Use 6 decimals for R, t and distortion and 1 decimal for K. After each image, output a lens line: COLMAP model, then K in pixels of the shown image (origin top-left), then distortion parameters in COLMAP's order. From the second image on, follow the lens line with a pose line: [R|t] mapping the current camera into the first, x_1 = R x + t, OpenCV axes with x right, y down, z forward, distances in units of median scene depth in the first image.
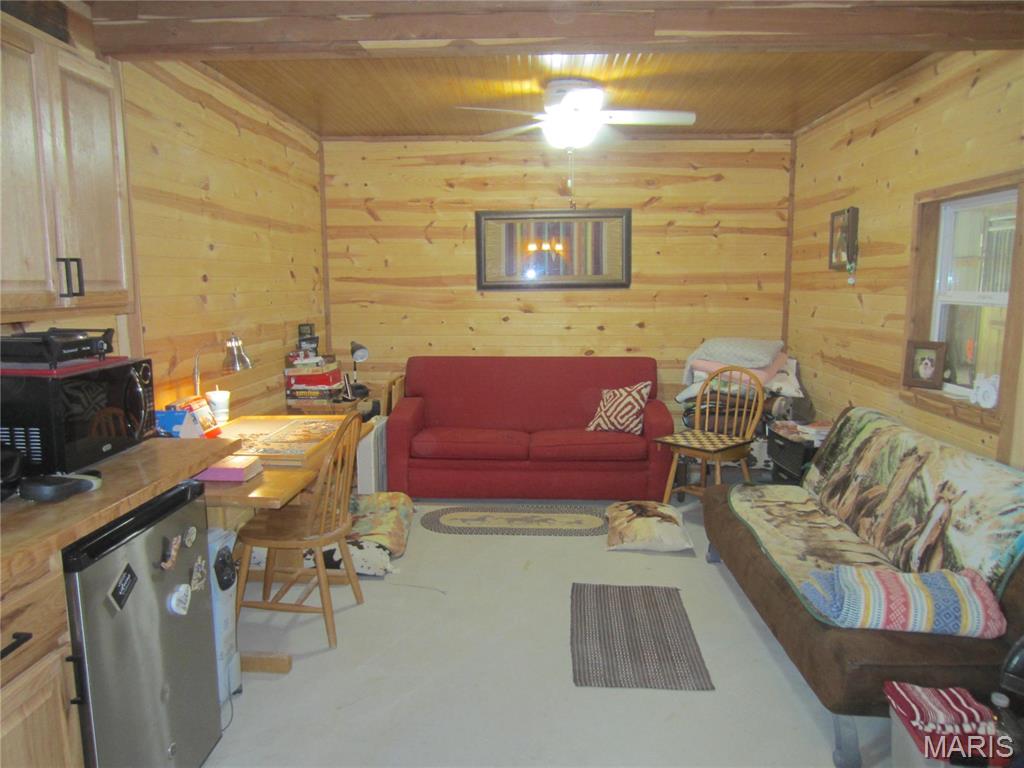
lens RADIAL K [[731.9, 0, 509.6], [0, 731.9, 381.8], [0, 0, 1]] dist [-0.034160, 0.020437]
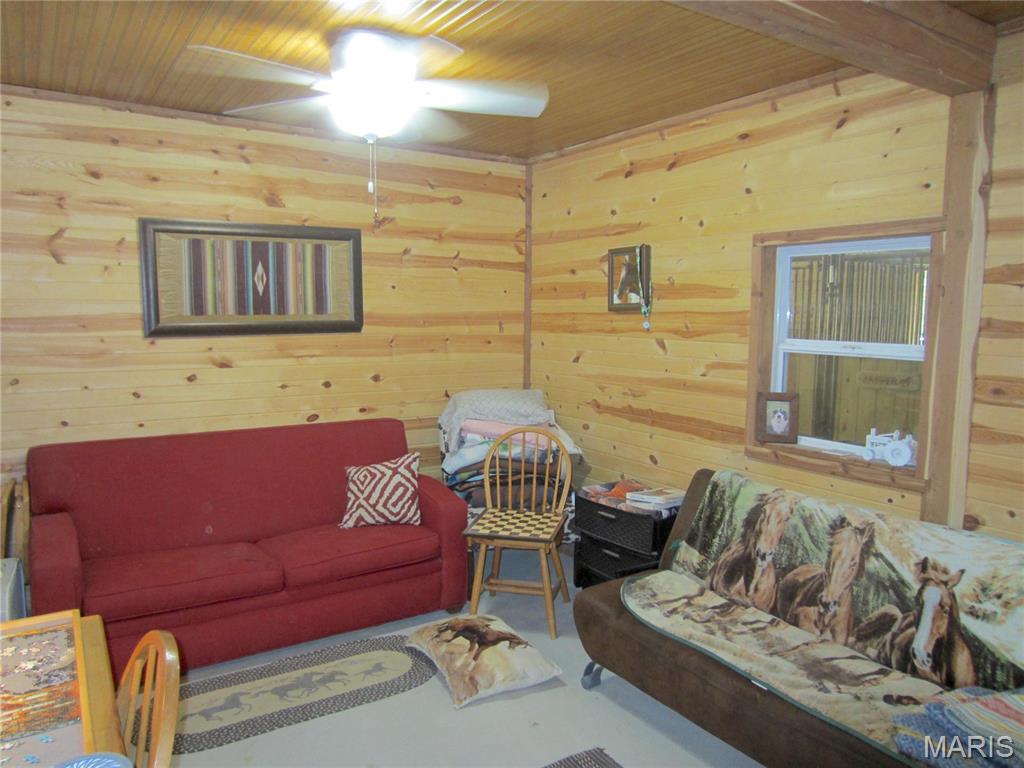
lens RADIAL K [[731.9, 0, 514.1], [0, 731.9, 380.4], [0, 0, 1]] dist [-0.034160, 0.020437]
pose [[0.813544, -0.047324, 0.579575, -0.182798], [0.071178, 0.997292, -0.018479, -0.058549], [-0.577131, 0.056287, 0.814709, 0.320492]]
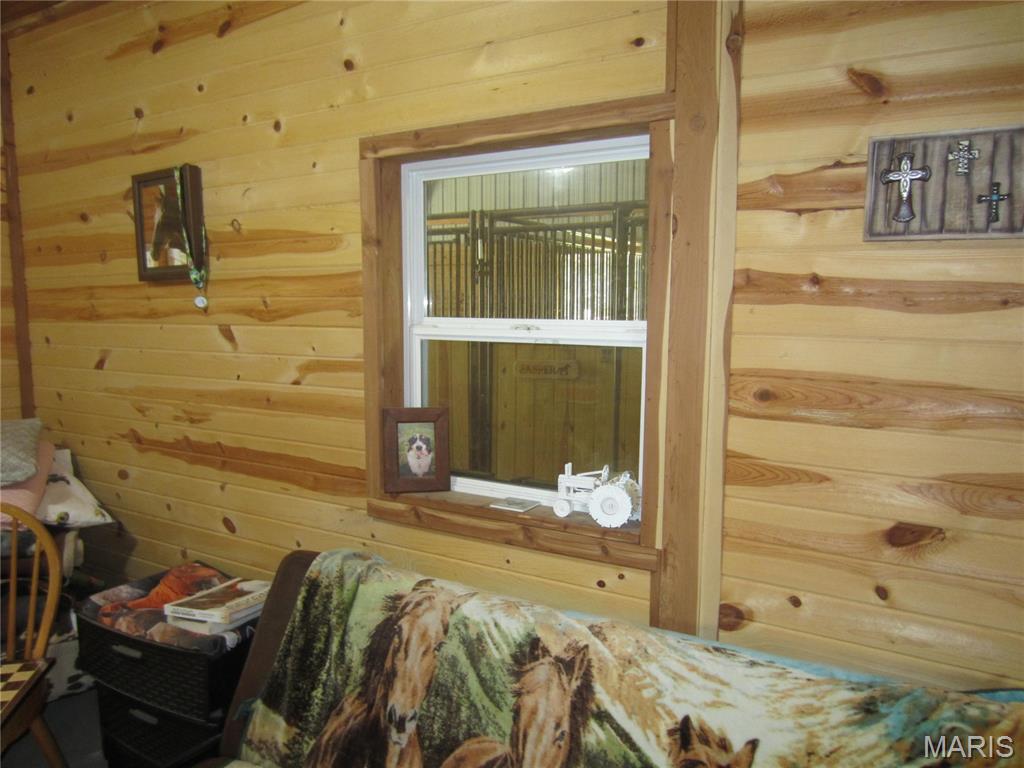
lens RADIAL K [[731.9, 0, 515.6], [0, 731.9, 387.2], [0, 0, 1]] dist [-0.034160, 0.020437]
pose [[0.470824, -0.098481, 0.876713, 0.090033], [0.121891, 0.991481, 0.045913, -0.065934], [-0.873766, 0.085247, 0.478817, 0.493193]]
